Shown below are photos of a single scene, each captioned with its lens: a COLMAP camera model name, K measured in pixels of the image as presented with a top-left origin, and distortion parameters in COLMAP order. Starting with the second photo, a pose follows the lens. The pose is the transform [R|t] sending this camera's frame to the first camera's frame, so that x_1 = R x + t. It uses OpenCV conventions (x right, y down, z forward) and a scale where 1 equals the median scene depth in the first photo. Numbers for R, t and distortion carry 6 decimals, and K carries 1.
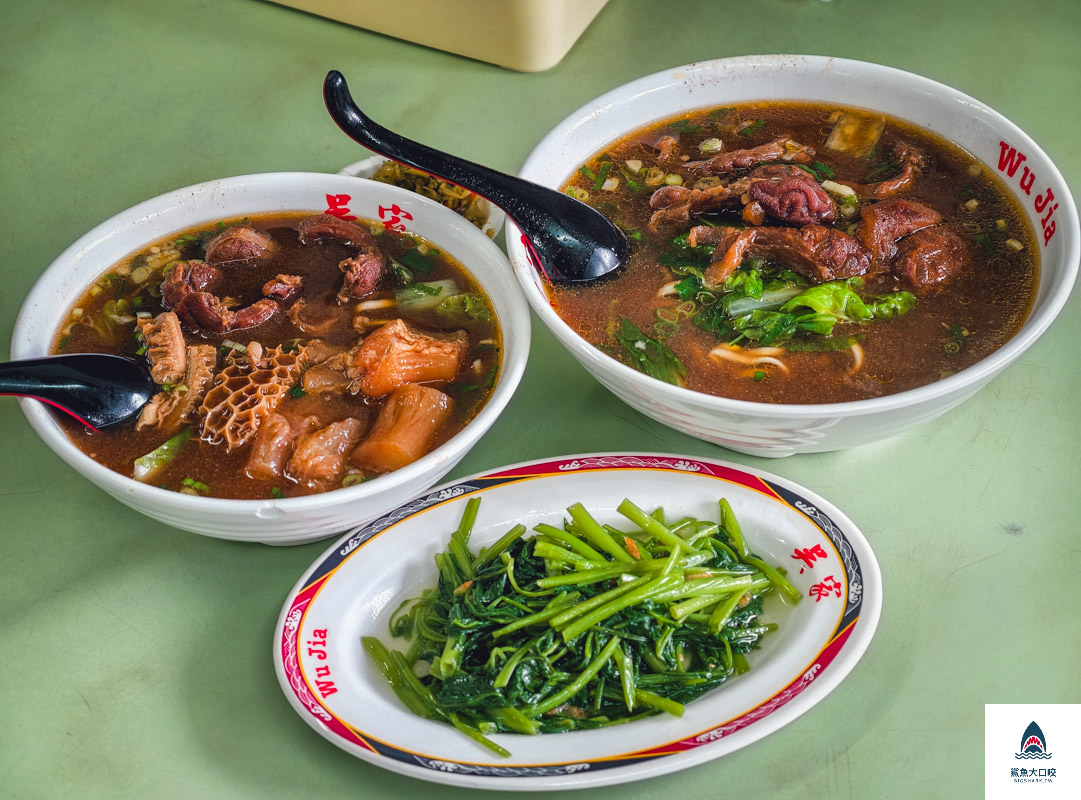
lens RADIAL K [[2888.8, 0, 538.8], [0, 2888.8, 402.4], [0, 0, 1]] dist [0.501492, 0.000000]
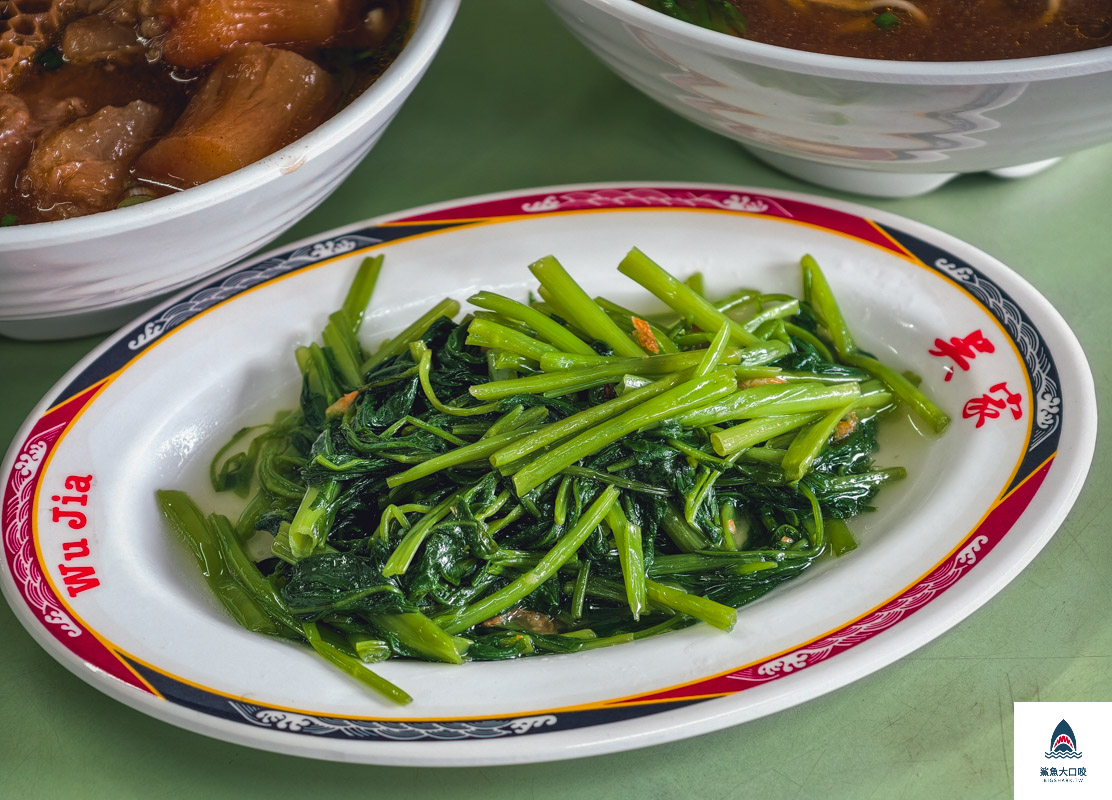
lens RADIAL K [[2882.0, 0, 554.6], [0, 2882.0, 401.8], [0, 0, 1]] dist [0.441395, 0.000000]
pose [[0.999822, 0.000529, -0.018853, 0.025654], [-0.000244, 0.999886, 0.015121, 0.055660], [0.018859, -0.015114, 0.999708, 0.447407]]
